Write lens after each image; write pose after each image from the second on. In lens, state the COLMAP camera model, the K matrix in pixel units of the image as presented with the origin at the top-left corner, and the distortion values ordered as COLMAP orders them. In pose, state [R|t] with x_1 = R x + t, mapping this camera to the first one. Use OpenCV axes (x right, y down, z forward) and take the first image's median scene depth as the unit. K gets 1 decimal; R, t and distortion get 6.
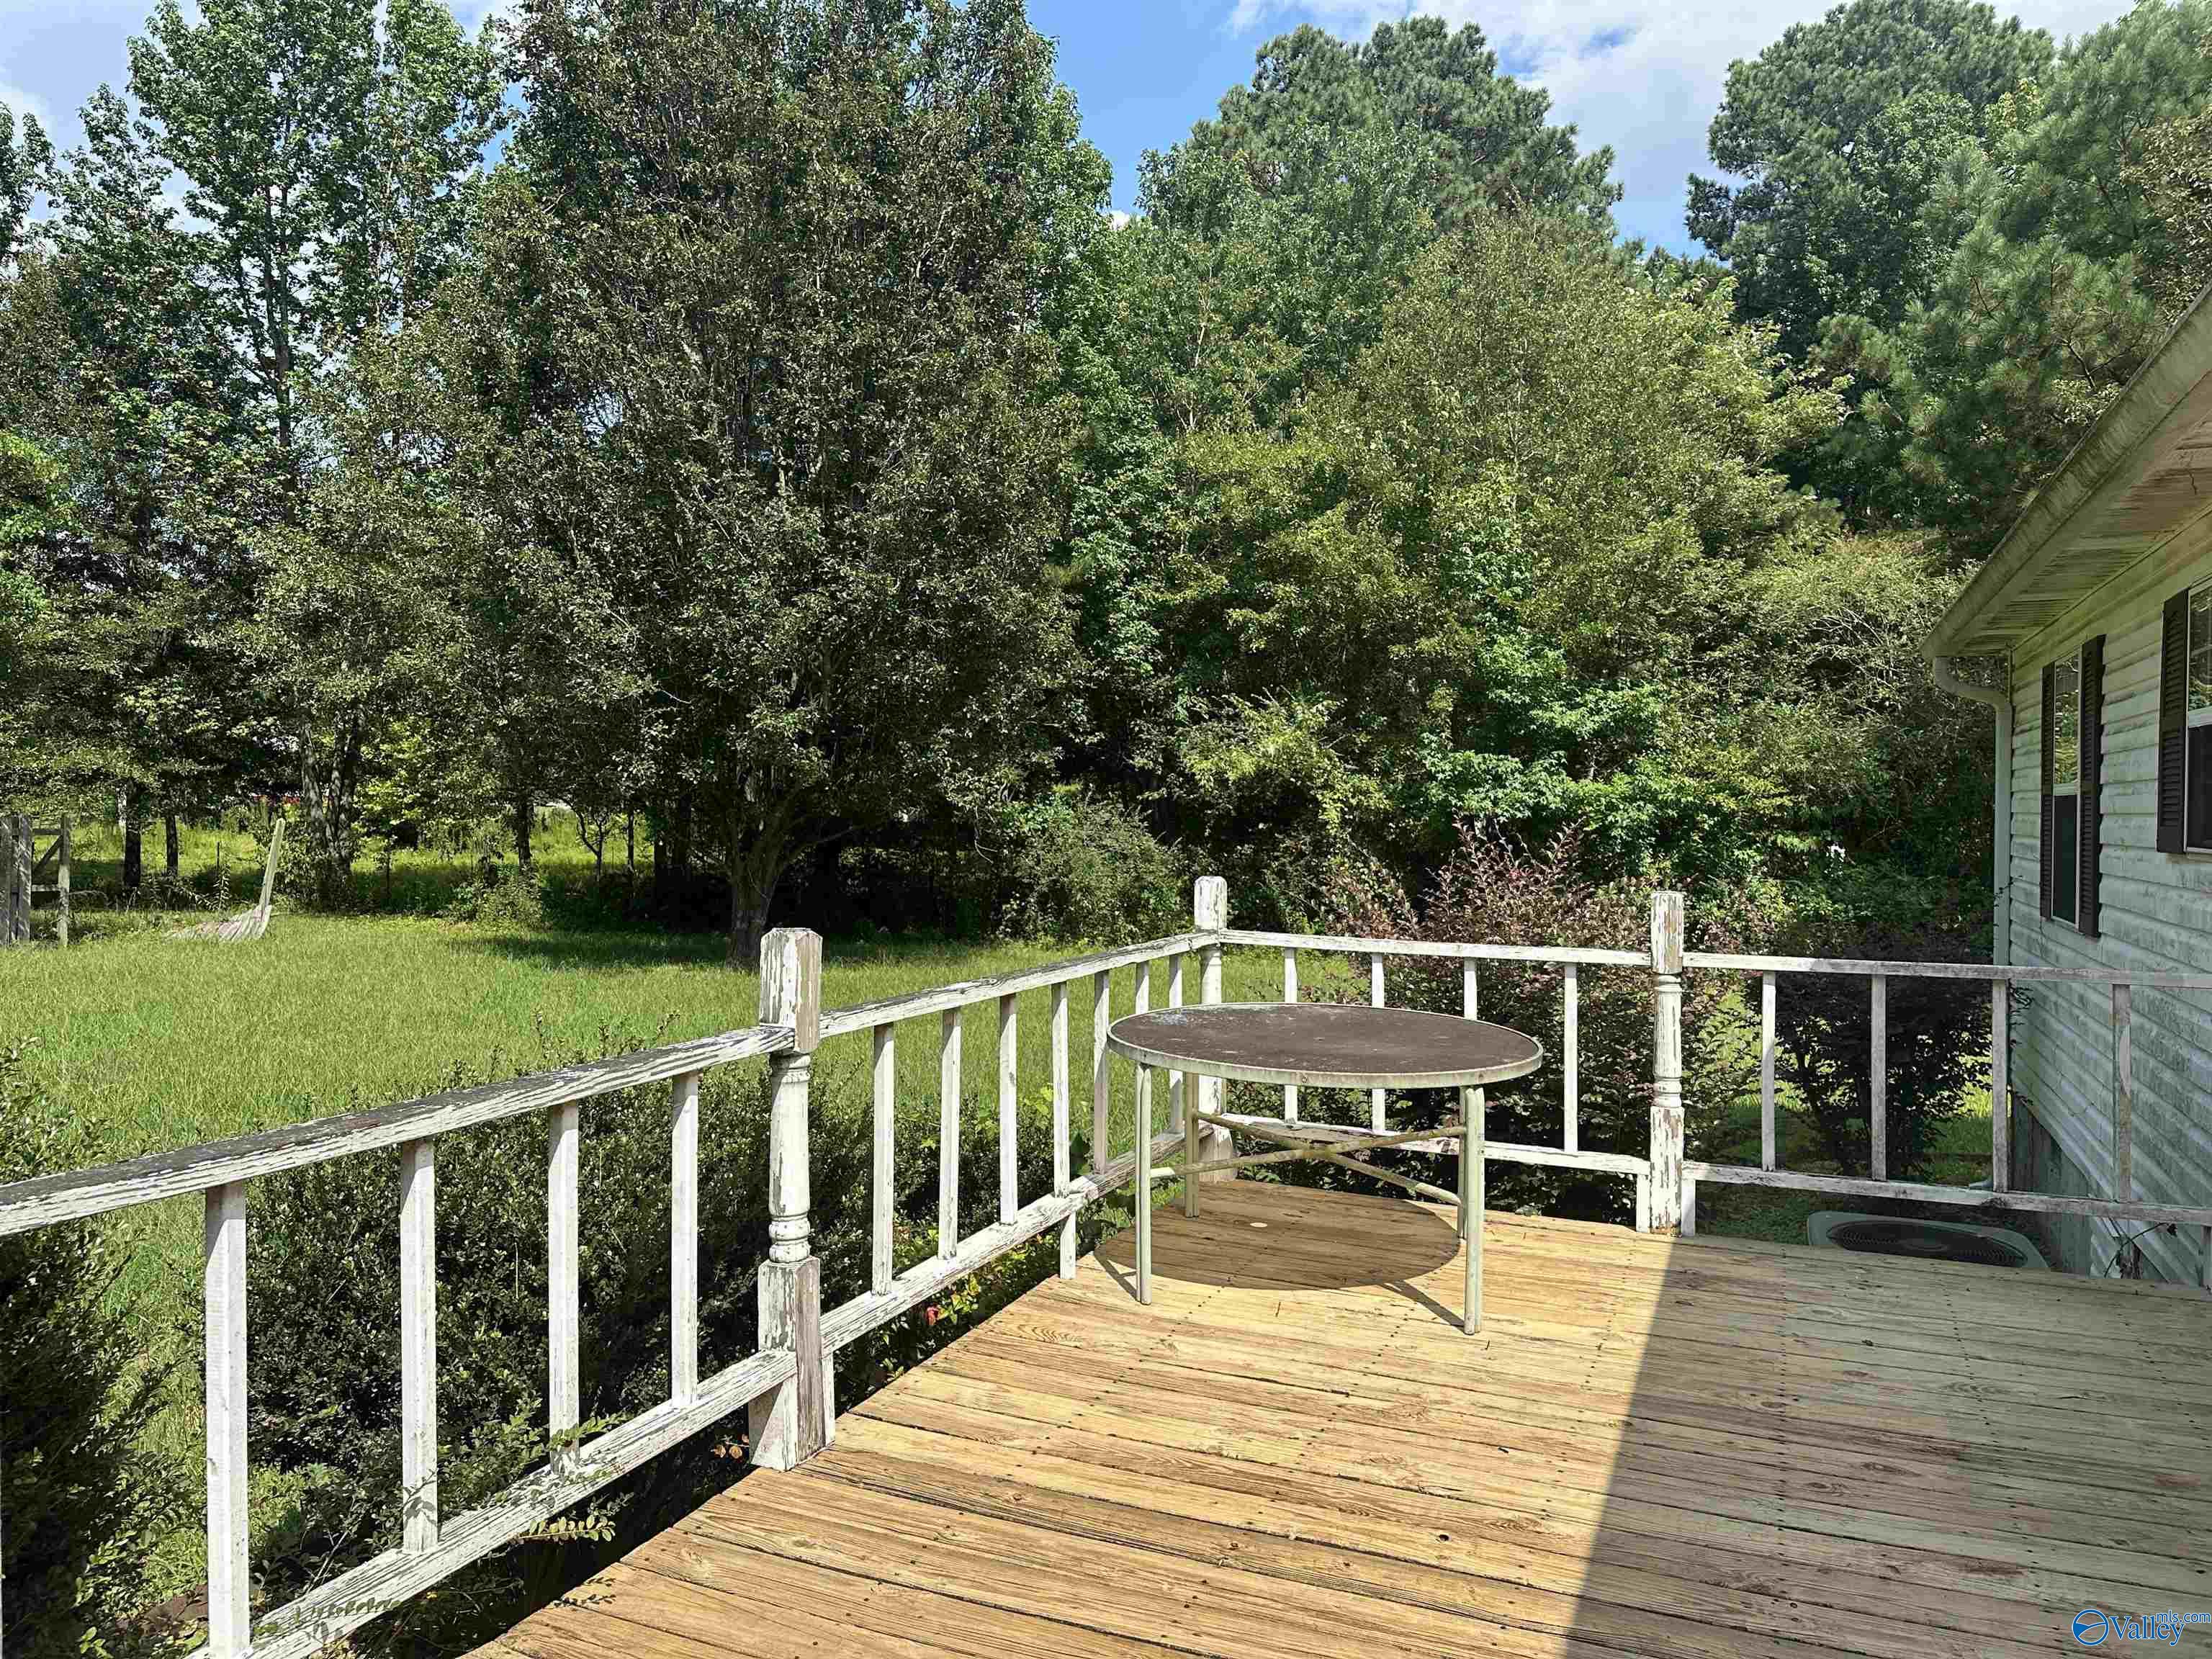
lens RADIAL K [[1502.4, 0, 1128.2], [0, 1502.4, 841.7], [0, 0, 1]] dist [0.052623, -0.065347]
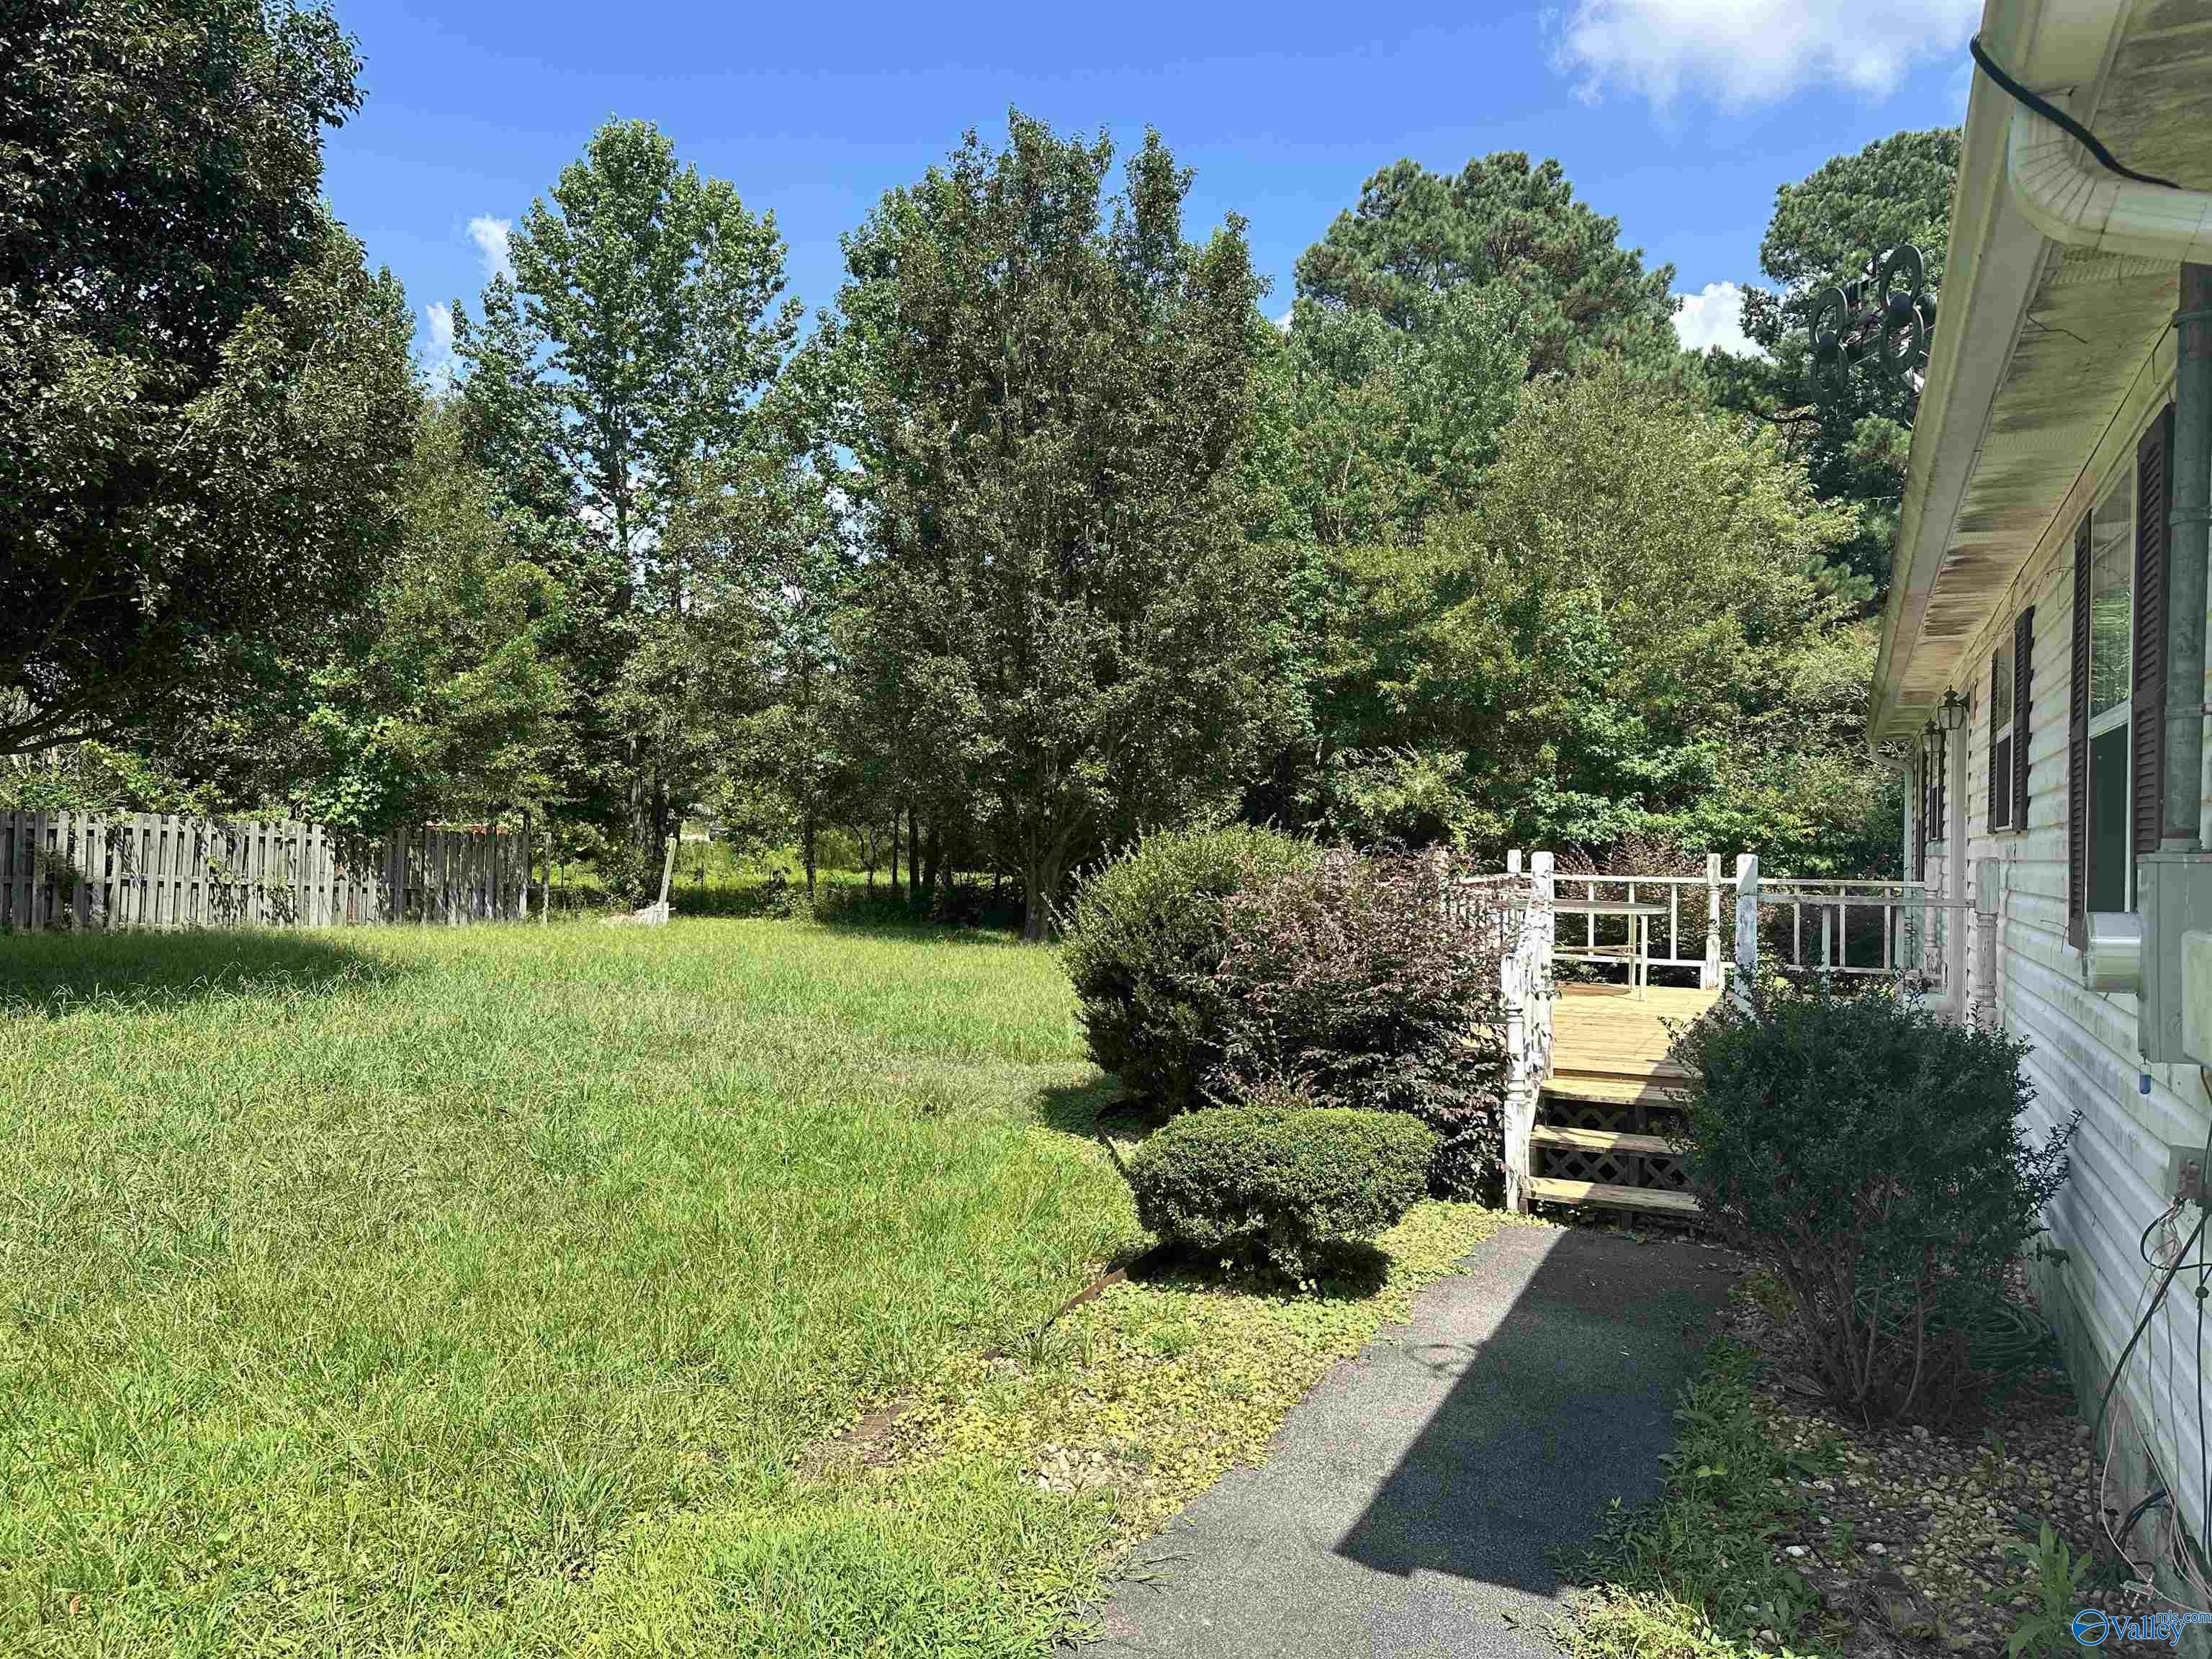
lens RADIAL K [[1502.4, 0, 1127.8], [0, 1502.4, 848.0], [0, 0, 1]] dist [0.052623, -0.065347]
pose [[0.999396, 0.005101, -0.034371, -0.113937], [-0.005724, 0.999821, -0.018056, 0.015130], [0.034273, 0.018242, 0.999246, -0.332449]]
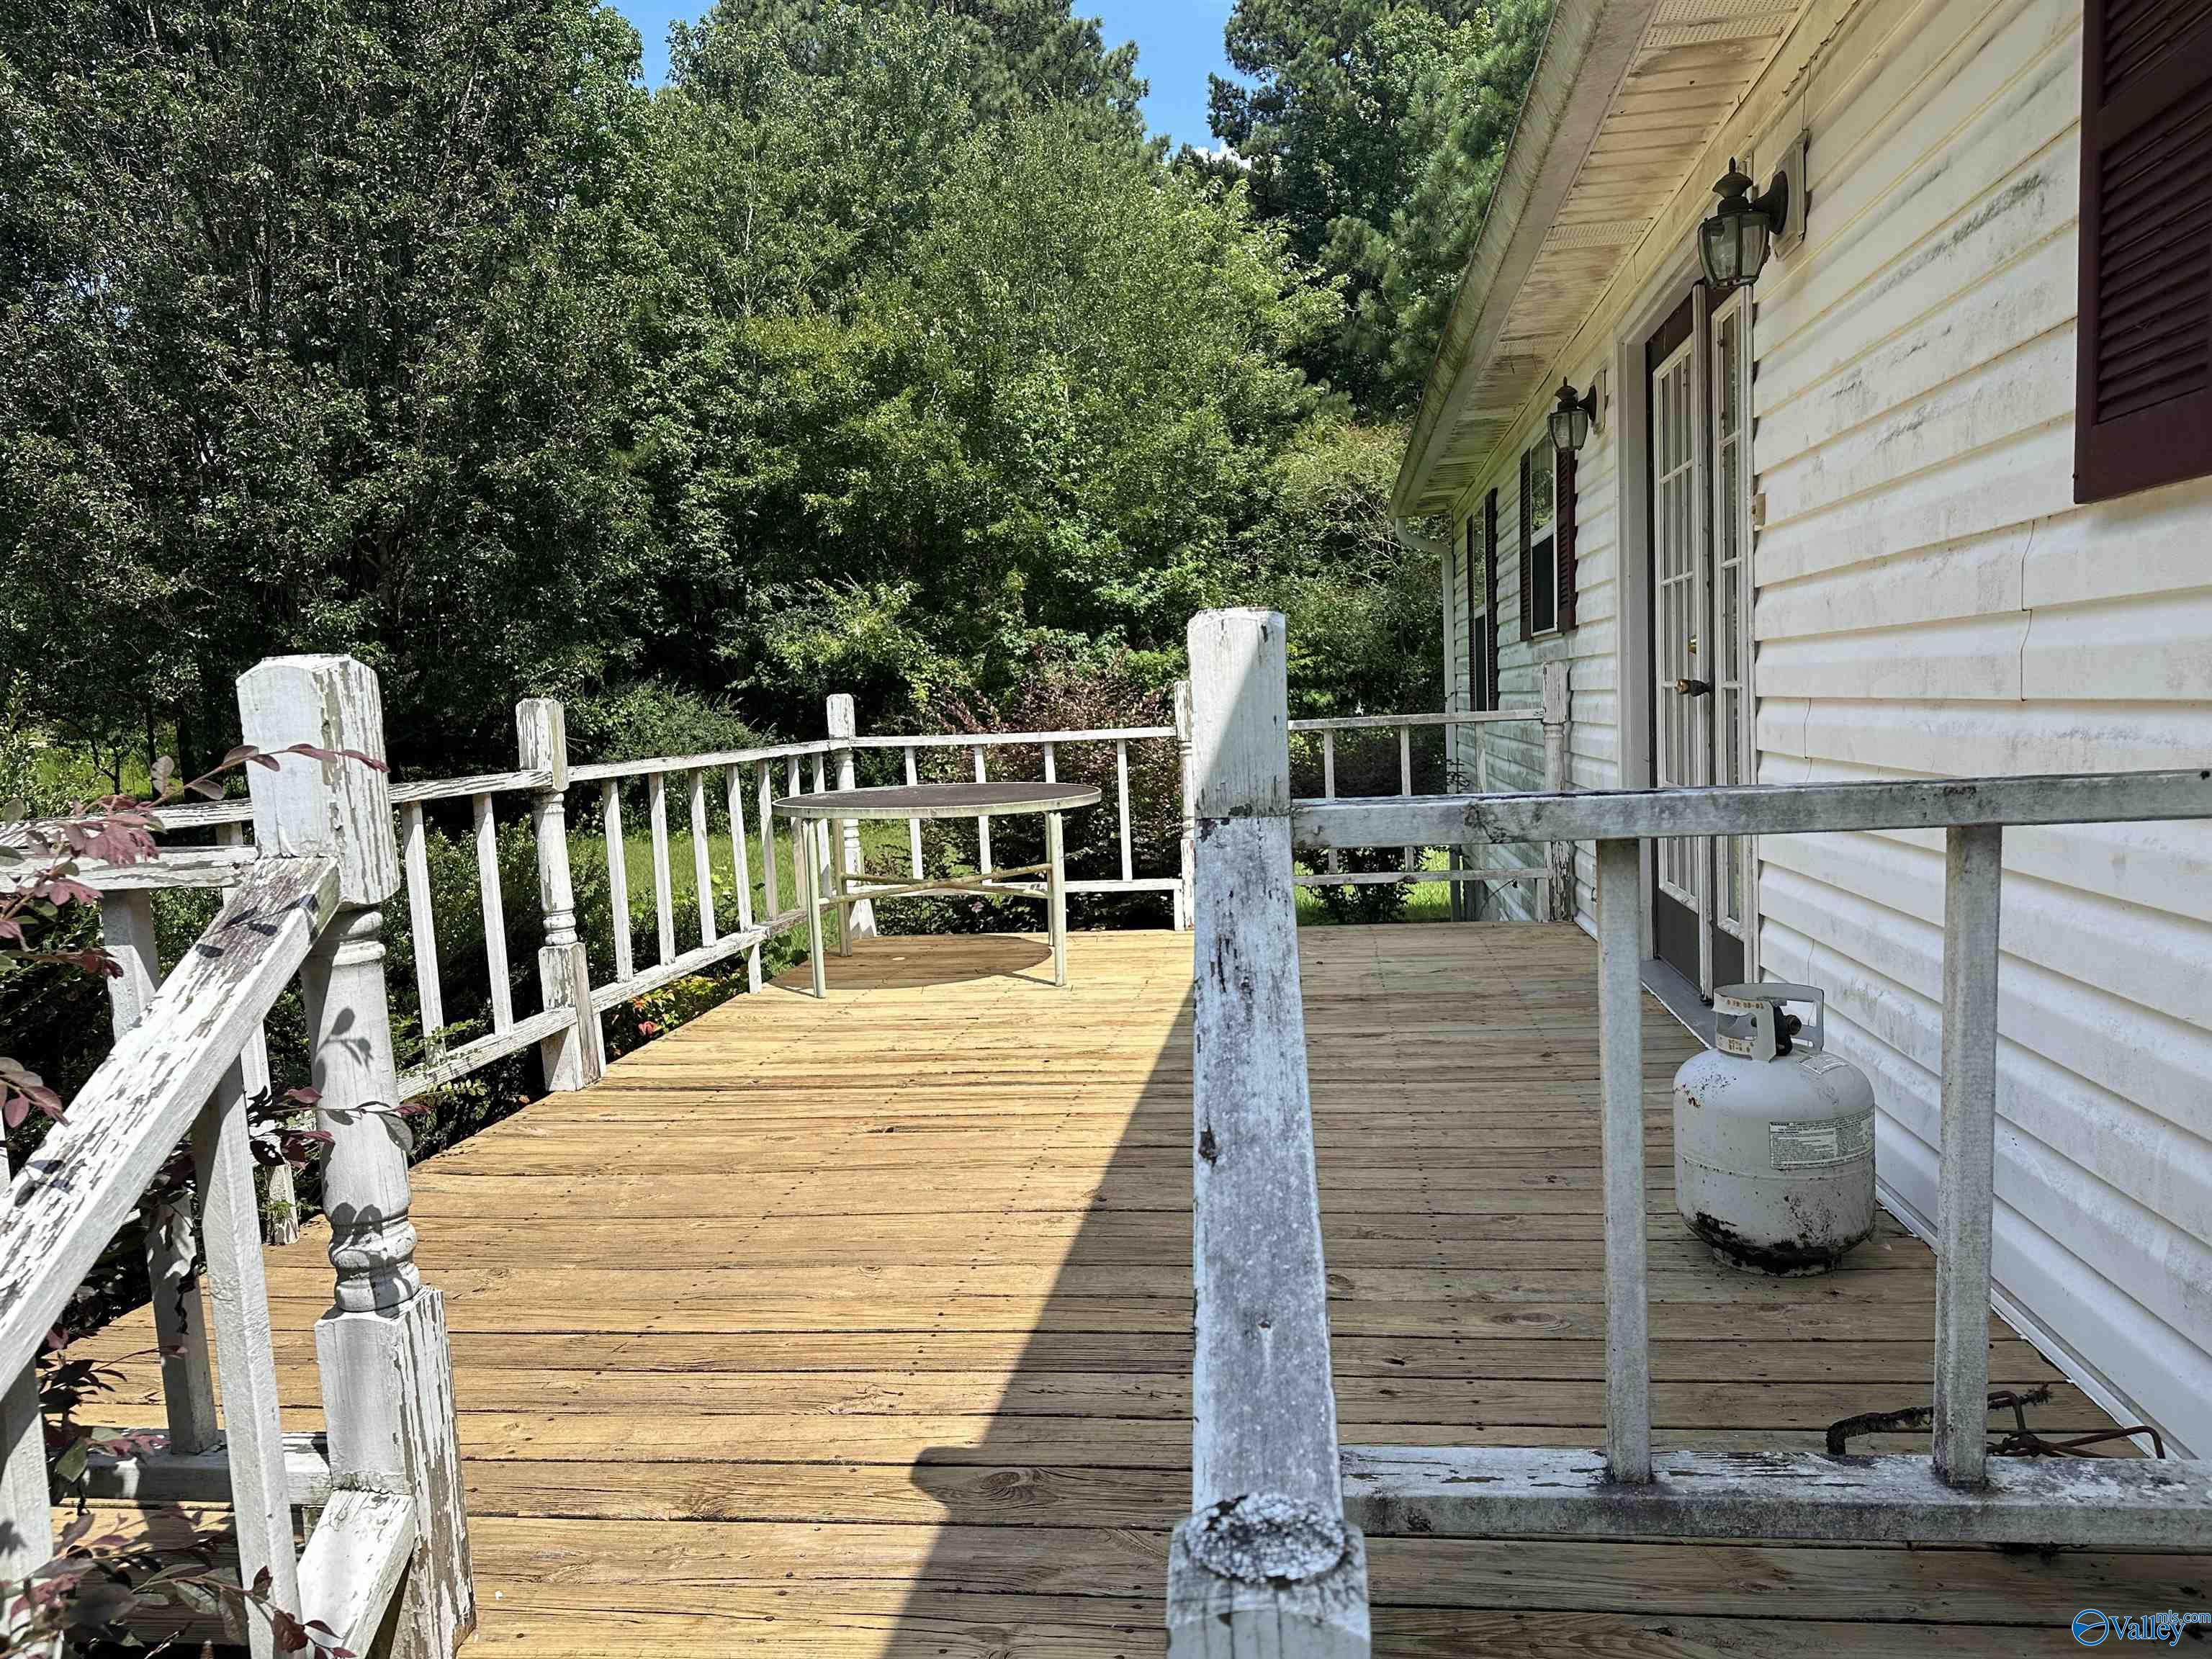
lens RADIAL K [[1502.4, 0, 1110.4], [0, 1502.4, 850.3], [0, 0, 1]] dist [0.052623, -0.065347]
pose [[0.963327, -0.074744, 0.257709, -0.013116], [0.055792, 0.995225, 0.080096, 0.015596], [-0.262465, -0.062781, 0.962897, -0.058218]]
